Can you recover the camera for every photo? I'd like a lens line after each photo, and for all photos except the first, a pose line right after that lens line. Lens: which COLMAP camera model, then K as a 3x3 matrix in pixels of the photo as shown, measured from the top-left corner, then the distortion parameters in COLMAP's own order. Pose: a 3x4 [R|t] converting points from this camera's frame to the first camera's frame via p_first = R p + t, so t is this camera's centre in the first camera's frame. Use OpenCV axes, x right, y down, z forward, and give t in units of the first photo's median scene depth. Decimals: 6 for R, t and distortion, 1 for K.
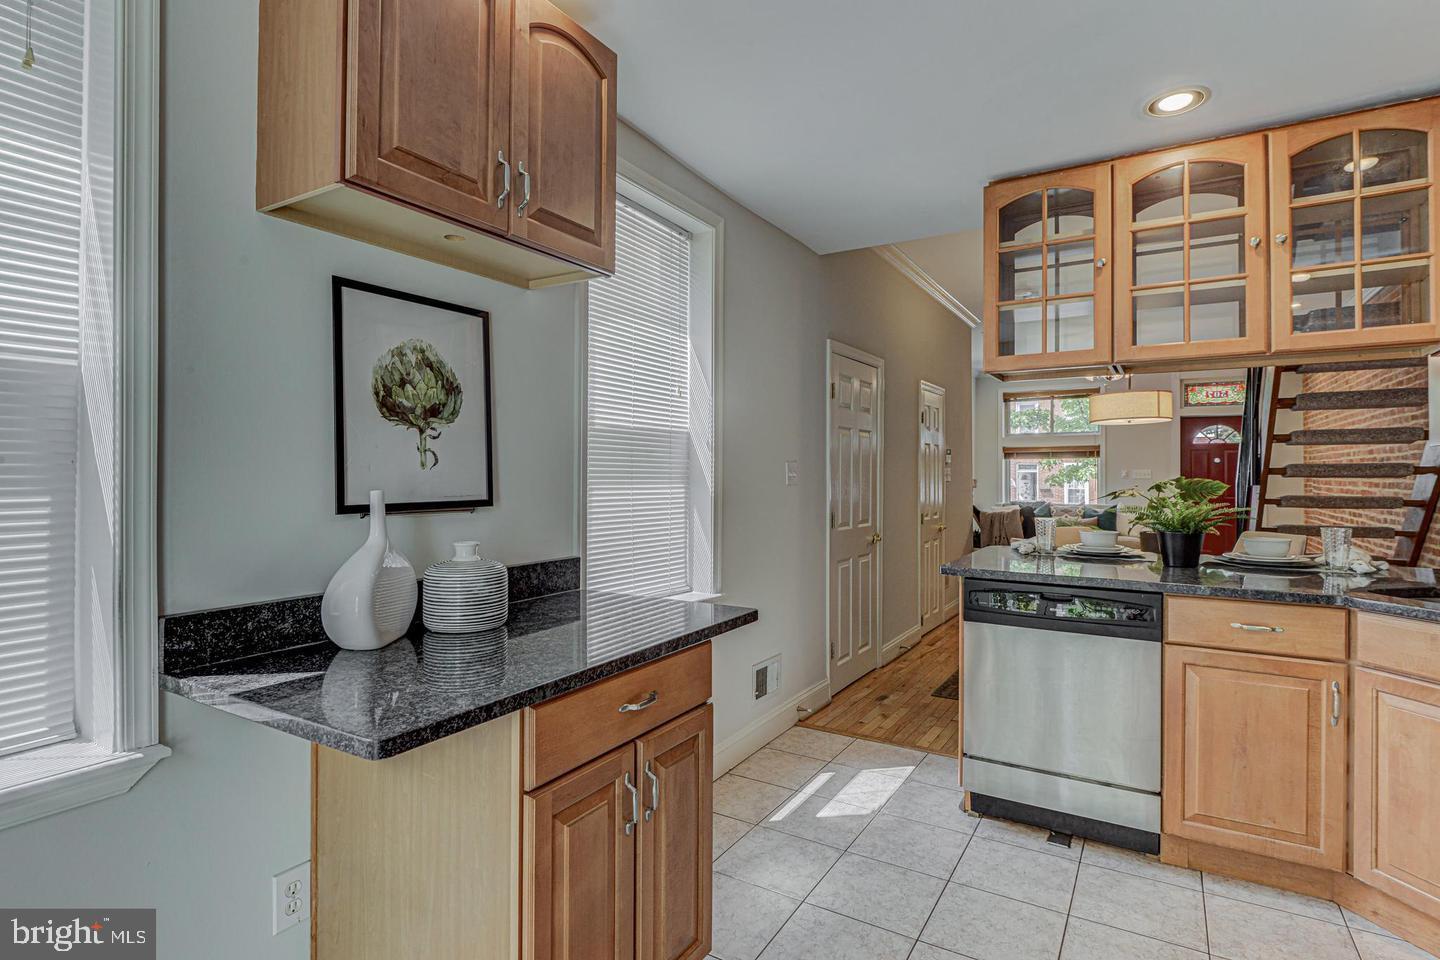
lens RADIAL K [[713.0, 0, 720.0], [0, 713.0, 480.0], [0, 0, 1]] dist [0.000766, 0.000248]
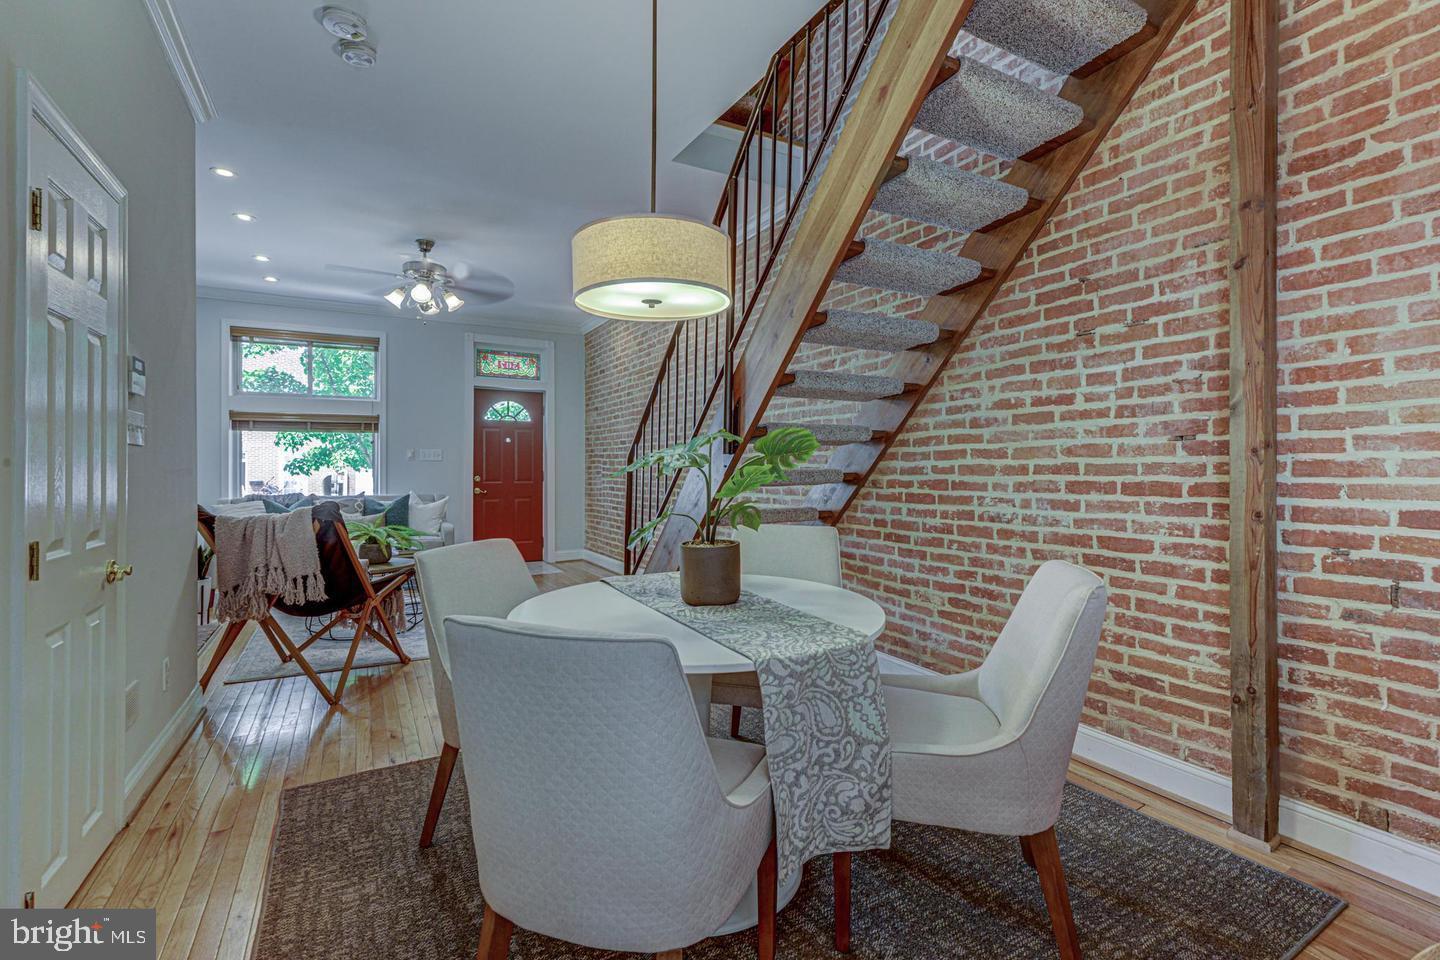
lens RADIAL K [[655.3, 0, 719.3], [0, 655.3, 465.4], [0, 0, 1]] dist [-0.001803, -0.000300]
pose [[0.486379, 0.000015, 0.873748, 0.111286], [0.010504, 0.999928, -0.005865, 0.011705], [-0.873685, 0.012030, 0.486344, 0.374541]]
